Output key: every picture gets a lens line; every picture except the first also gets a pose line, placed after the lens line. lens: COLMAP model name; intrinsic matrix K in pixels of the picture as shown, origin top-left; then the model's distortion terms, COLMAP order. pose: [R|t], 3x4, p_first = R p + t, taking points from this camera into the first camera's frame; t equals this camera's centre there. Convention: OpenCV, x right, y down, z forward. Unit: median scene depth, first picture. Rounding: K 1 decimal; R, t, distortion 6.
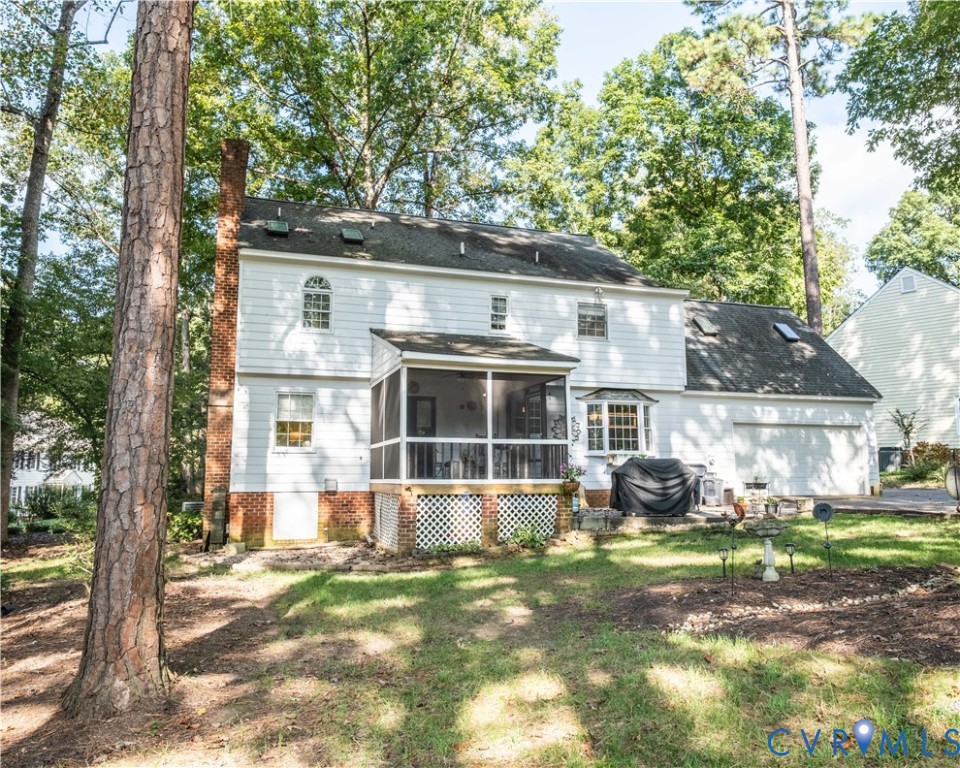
lens RADIAL K [[719.2, 0, 483.5], [0, 719.2, 381.4], [0, 0, 1]] dist [-0.008509, 0.005236]
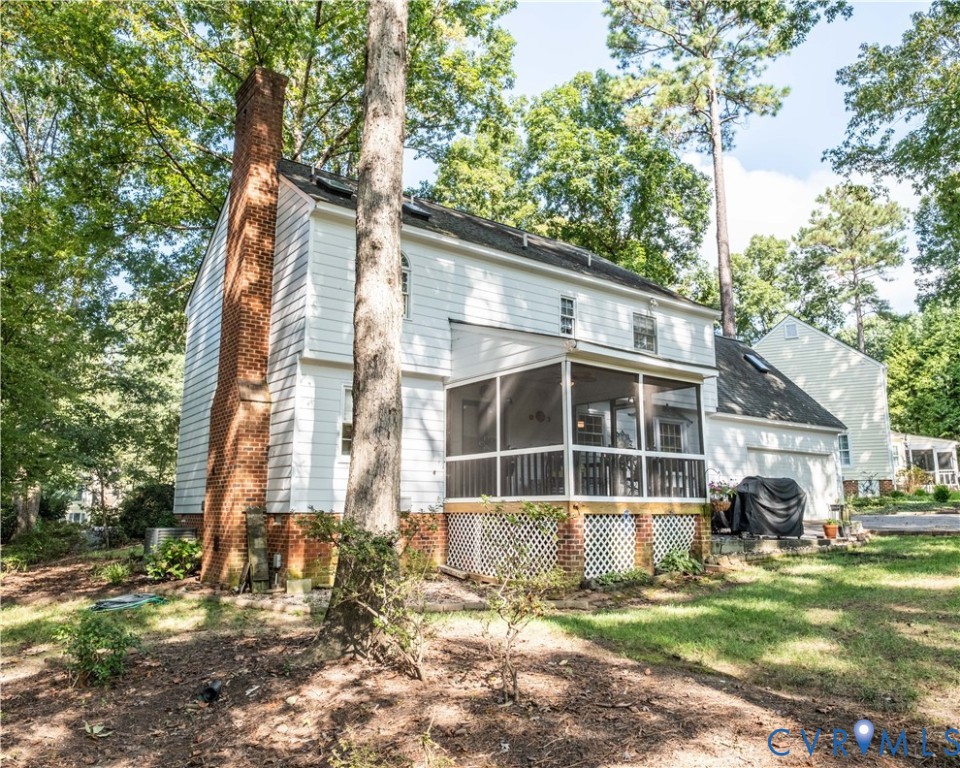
lens RADIAL K [[719.2, 0, 479.3], [0, 719.2, 385.8], [0, 0, 1]] dist [-0.008509, 0.005236]
pose [[0.948733, 0.057746, 0.310759, -0.383708], [-0.044605, 0.997791, -0.049235, 0.044669], [-0.312916, 0.032849, 0.949213, 0.193705]]
